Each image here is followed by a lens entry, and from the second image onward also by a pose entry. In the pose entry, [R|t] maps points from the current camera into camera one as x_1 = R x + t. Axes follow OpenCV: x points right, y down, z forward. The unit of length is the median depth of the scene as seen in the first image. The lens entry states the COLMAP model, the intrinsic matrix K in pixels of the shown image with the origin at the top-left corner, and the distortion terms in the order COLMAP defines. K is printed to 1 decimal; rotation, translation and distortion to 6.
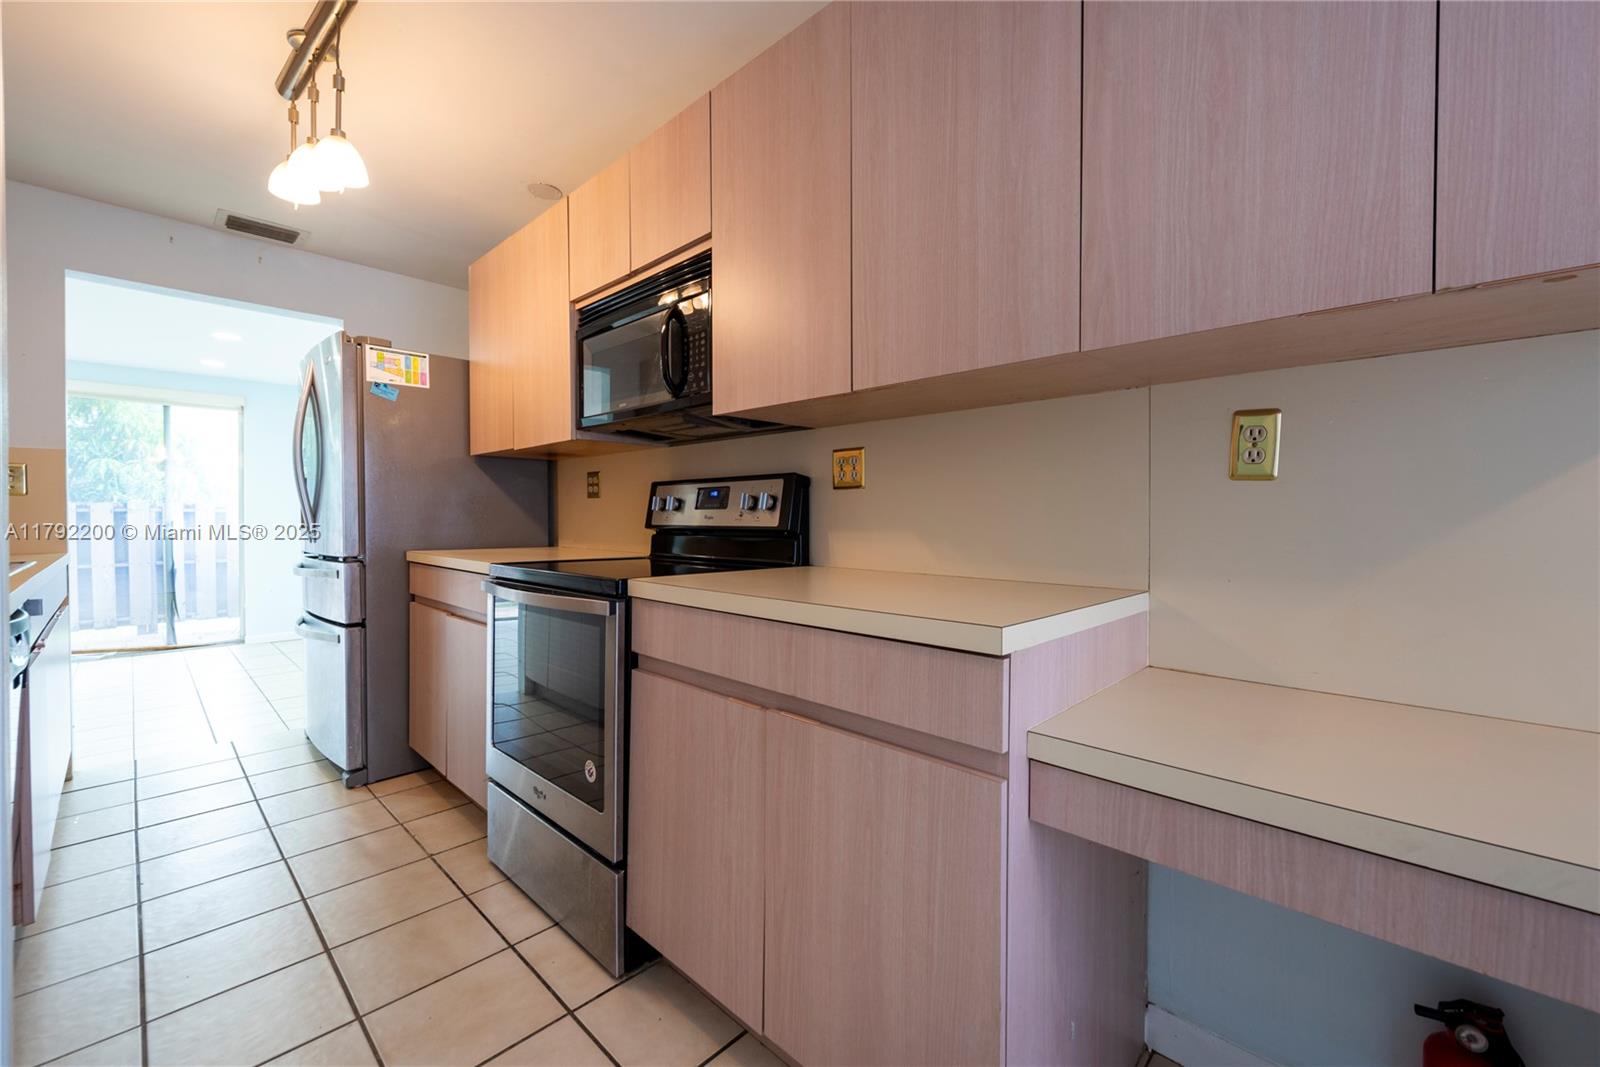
lens RADIAL K [[646.3, 0, 814.7], [0, 646.3, 526.6], [0, 0, 1]] dist [0.021083, -0.009315]
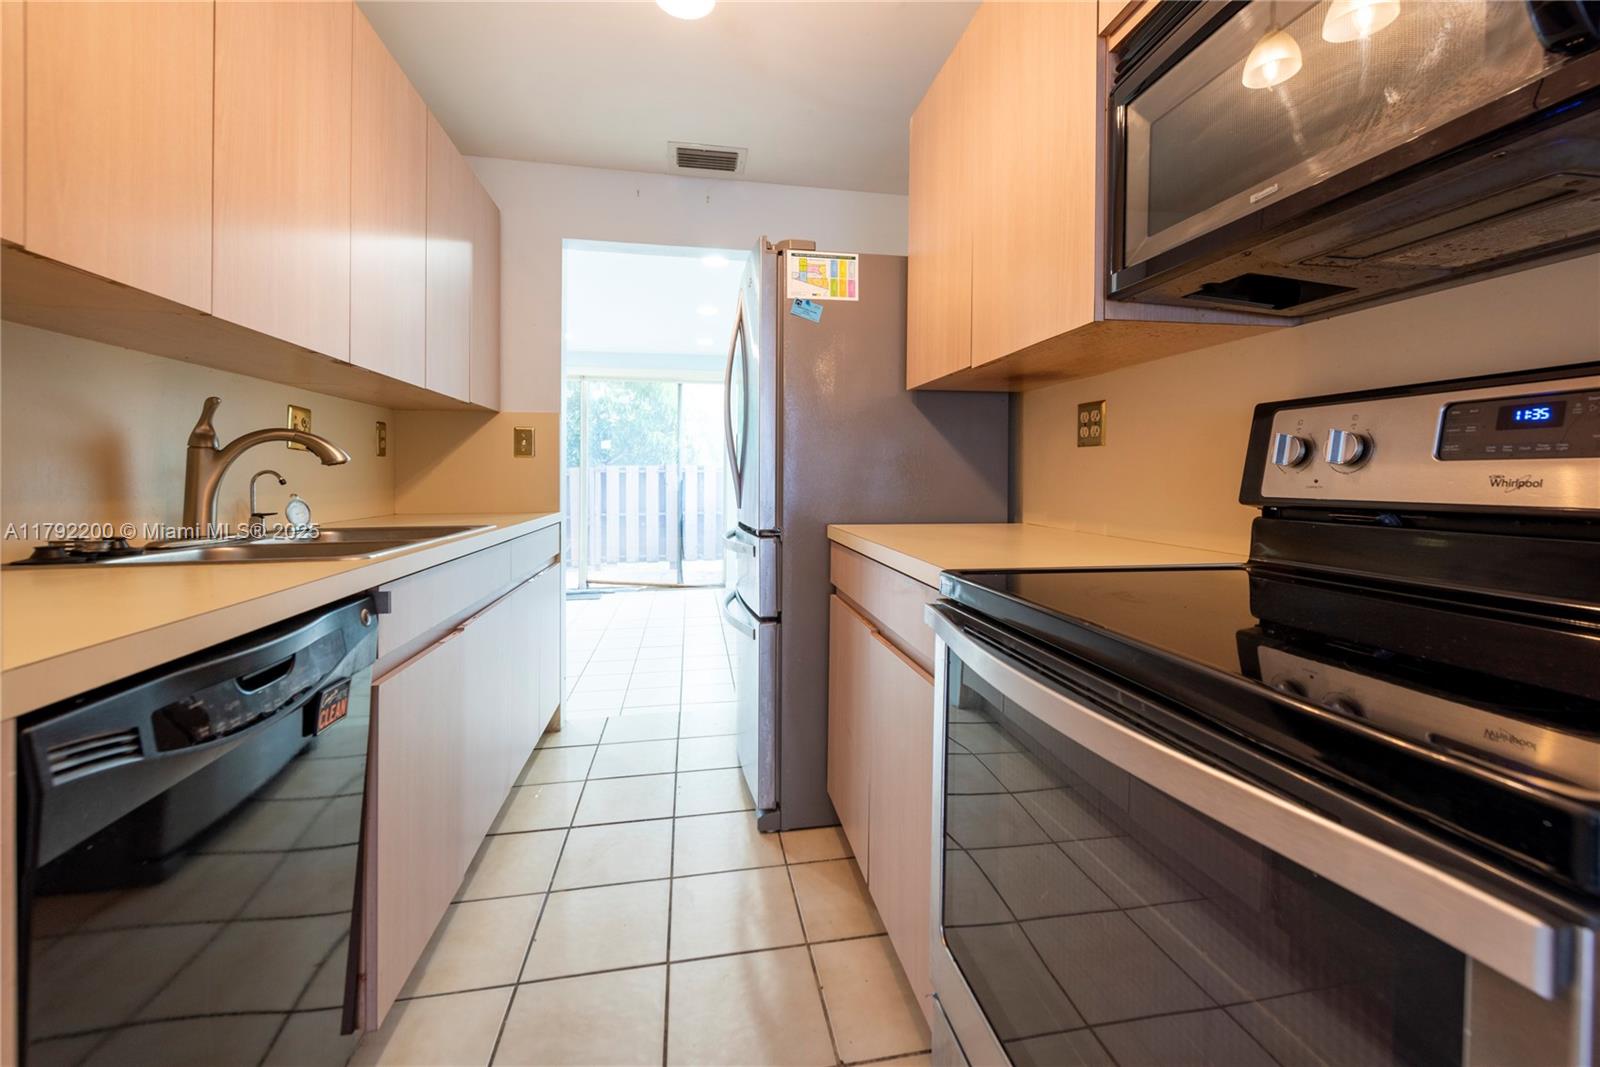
lens RADIAL K [[646.3, 0, 814.7], [0, 646.3, 526.6], [0, 0, 1]] dist [0.021083, -0.009315]
pose [[0.813396, 0.045083, -0.579960, -0.209392], [-0.008234, 0.997785, 0.066014, -0.008545], [0.581651, -0.048920, 0.811966, 0.387995]]
